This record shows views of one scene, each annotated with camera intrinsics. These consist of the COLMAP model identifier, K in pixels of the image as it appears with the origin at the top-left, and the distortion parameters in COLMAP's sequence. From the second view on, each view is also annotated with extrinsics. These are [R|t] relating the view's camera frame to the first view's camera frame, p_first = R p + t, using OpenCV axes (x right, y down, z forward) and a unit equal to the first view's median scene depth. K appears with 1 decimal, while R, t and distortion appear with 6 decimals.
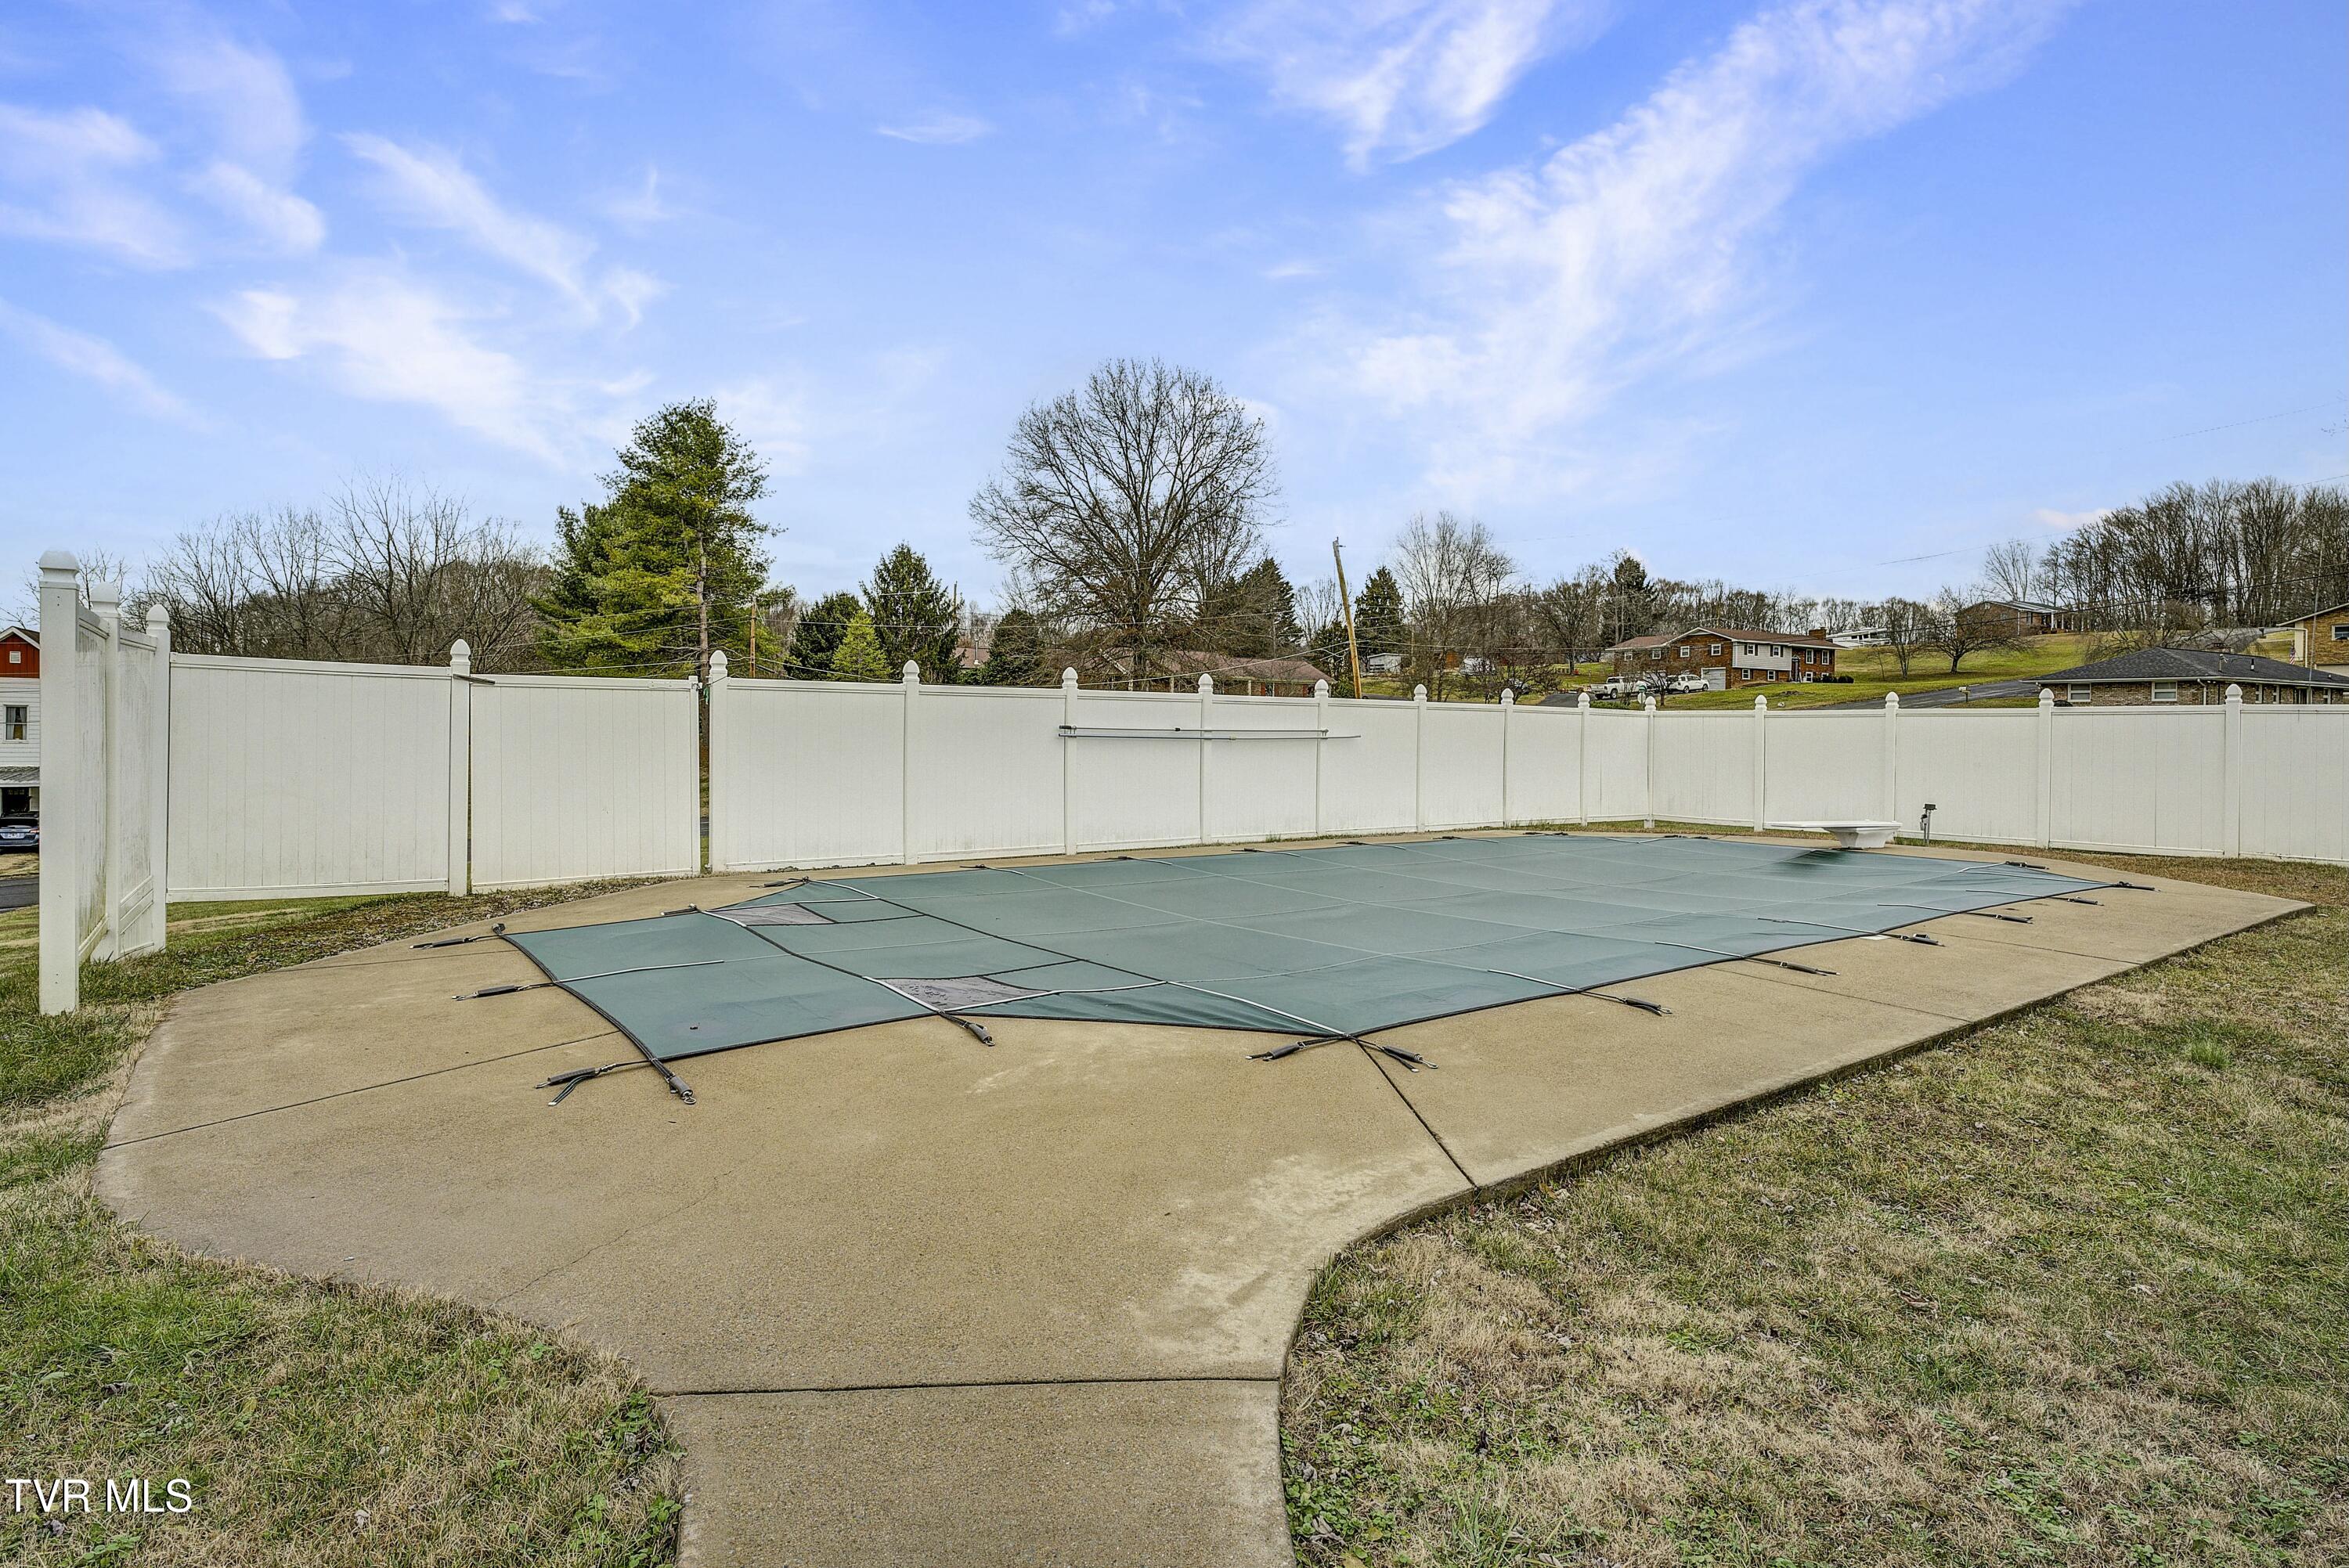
lens RADIAL K [[1216.6, 0, 1179.5], [0, 1216.6, 728.4], [0, 0, 1]] dist [-0.003450, -0.001096]
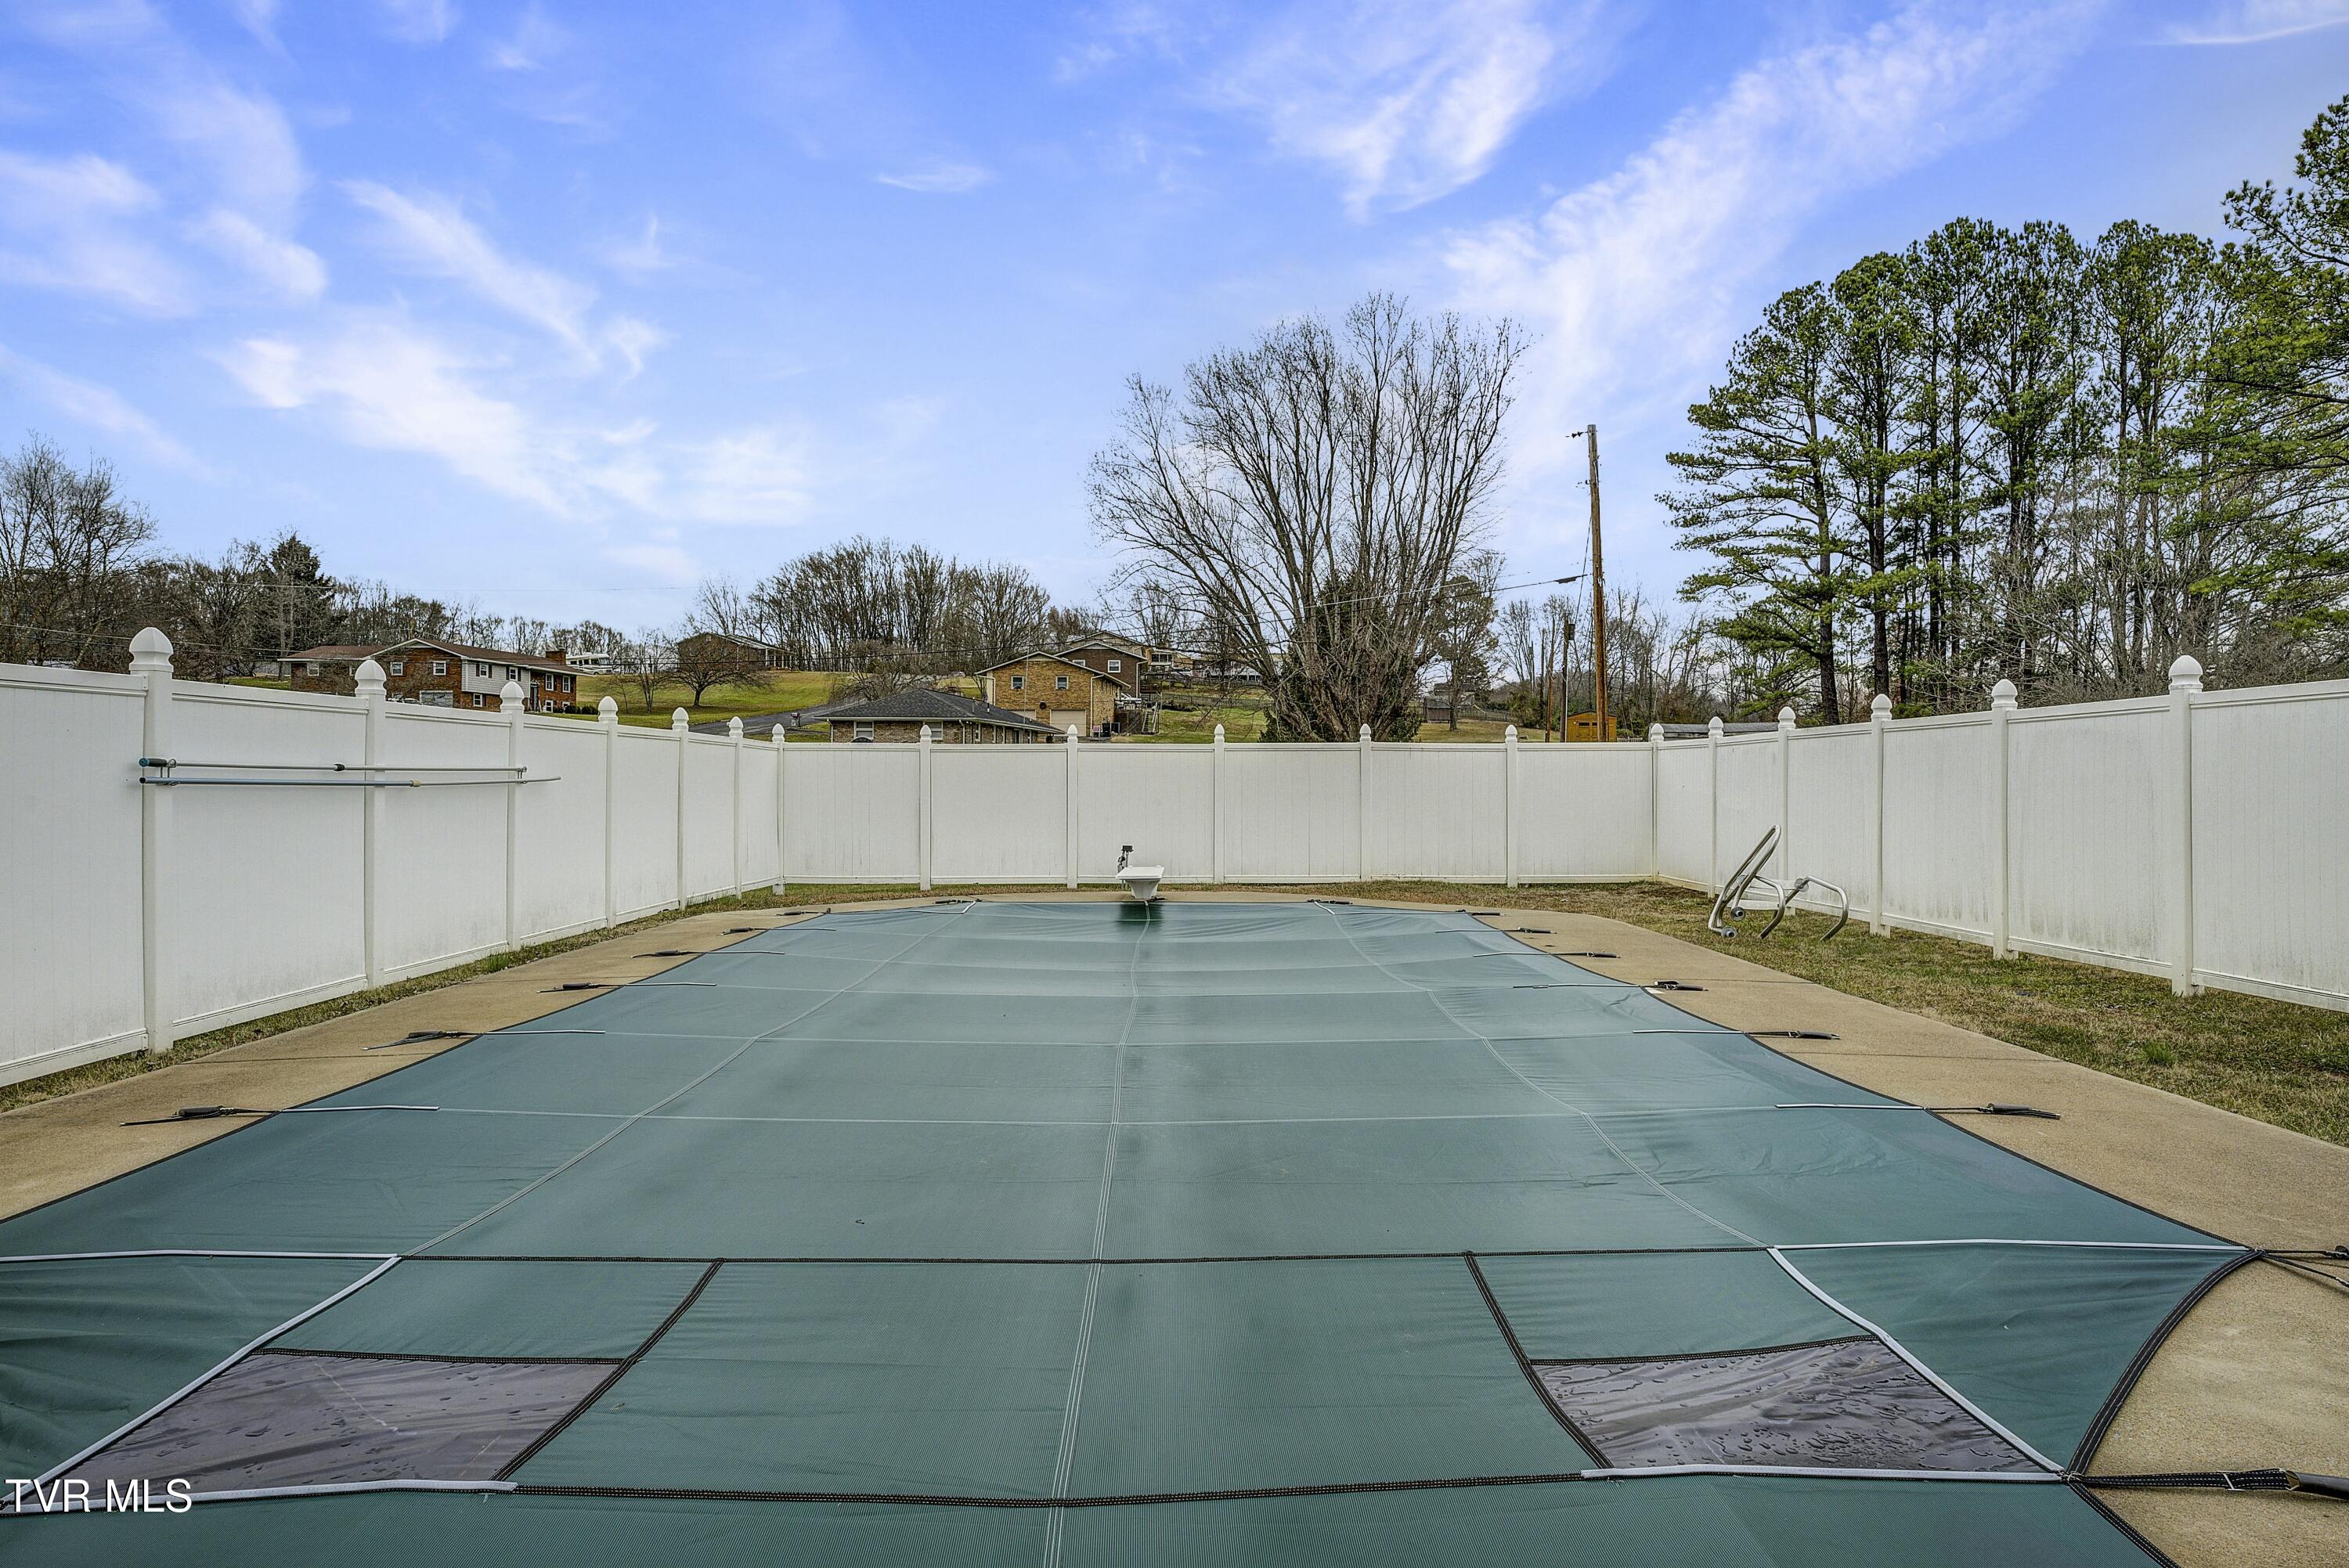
lens RADIAL K [[1429.4, 0, 1174.5], [0, 1429.4, 784.0], [0, 0, 1]] dist [0.030320, -0.000471]
pose [[0.592240, -0.011910, 0.805673, -0.035973], [0.002211, 0.999911, 0.013155, 0.000094], [-0.805758, -0.006010, 0.592214, 0.047209]]
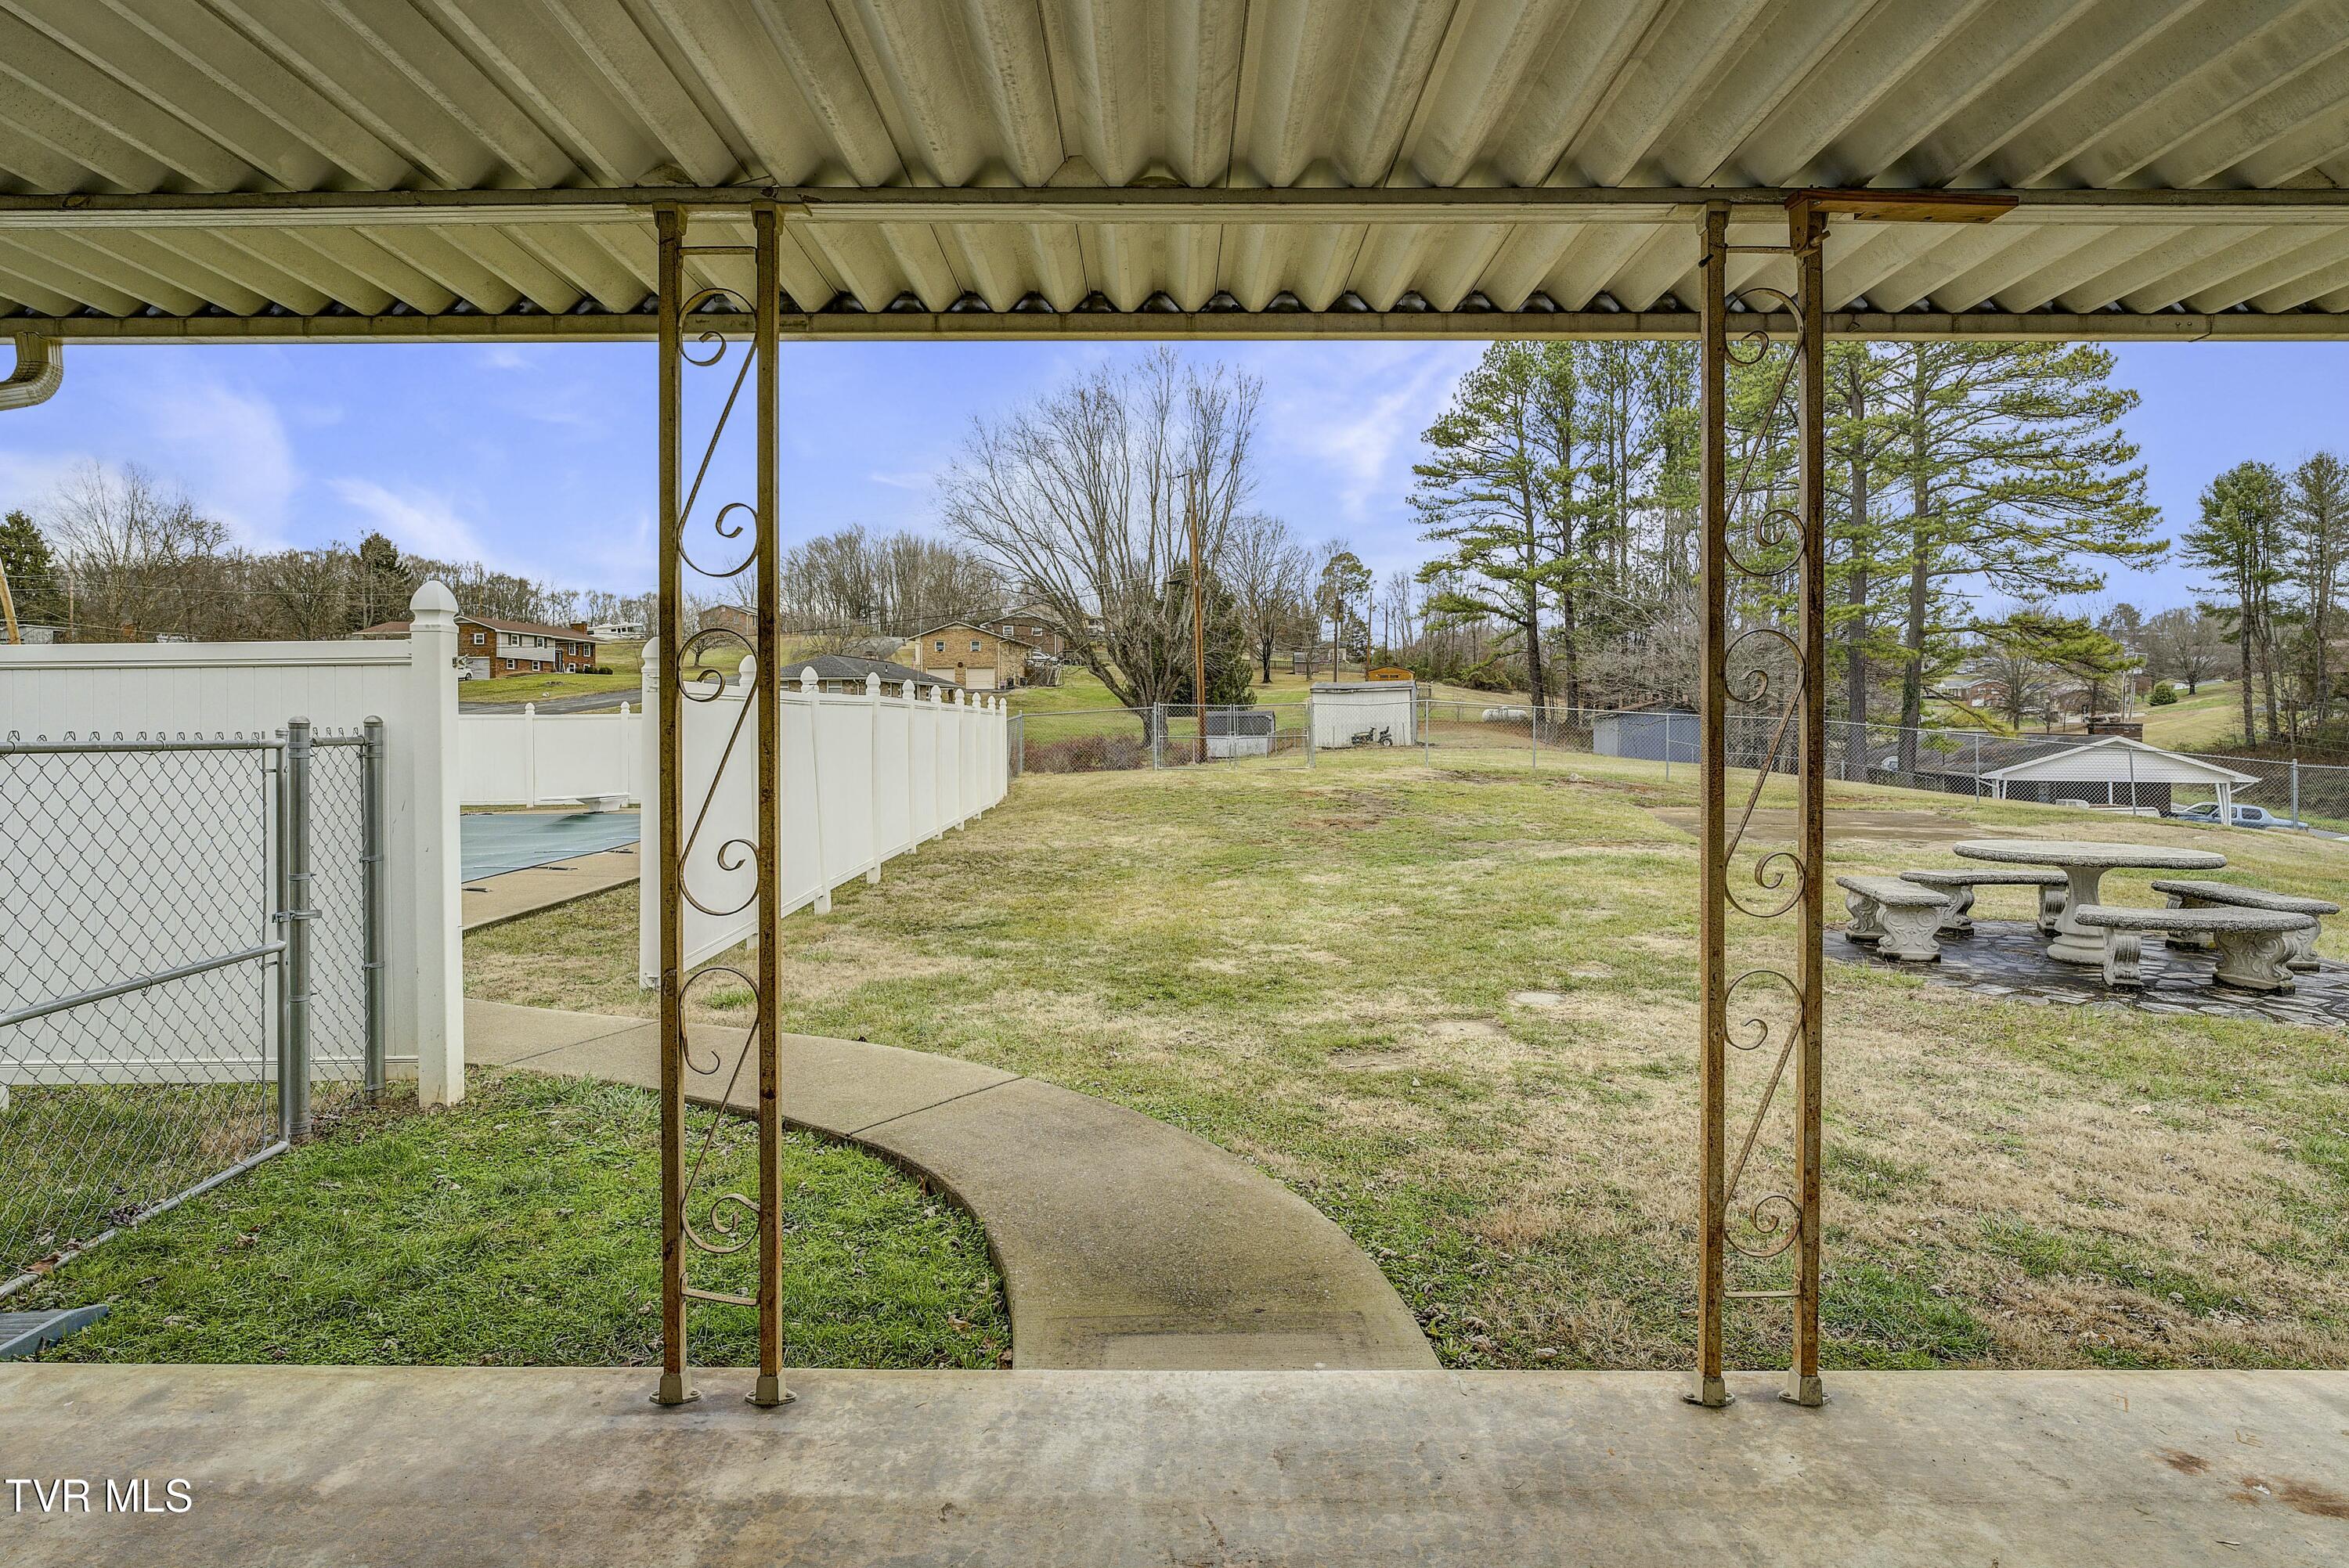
lens RADIAL K [[1216.6, 0, 1179.5], [0, 1216.6, 728.4], [0, 0, 1]] dist [-0.003450, -0.001096]
pose [[0.589967, -0.020085, 0.807178, -0.026657], [0.010276, 0.999796, 0.017368, -0.002432], [-0.807362, -0.001952, 0.590053, -0.054088]]
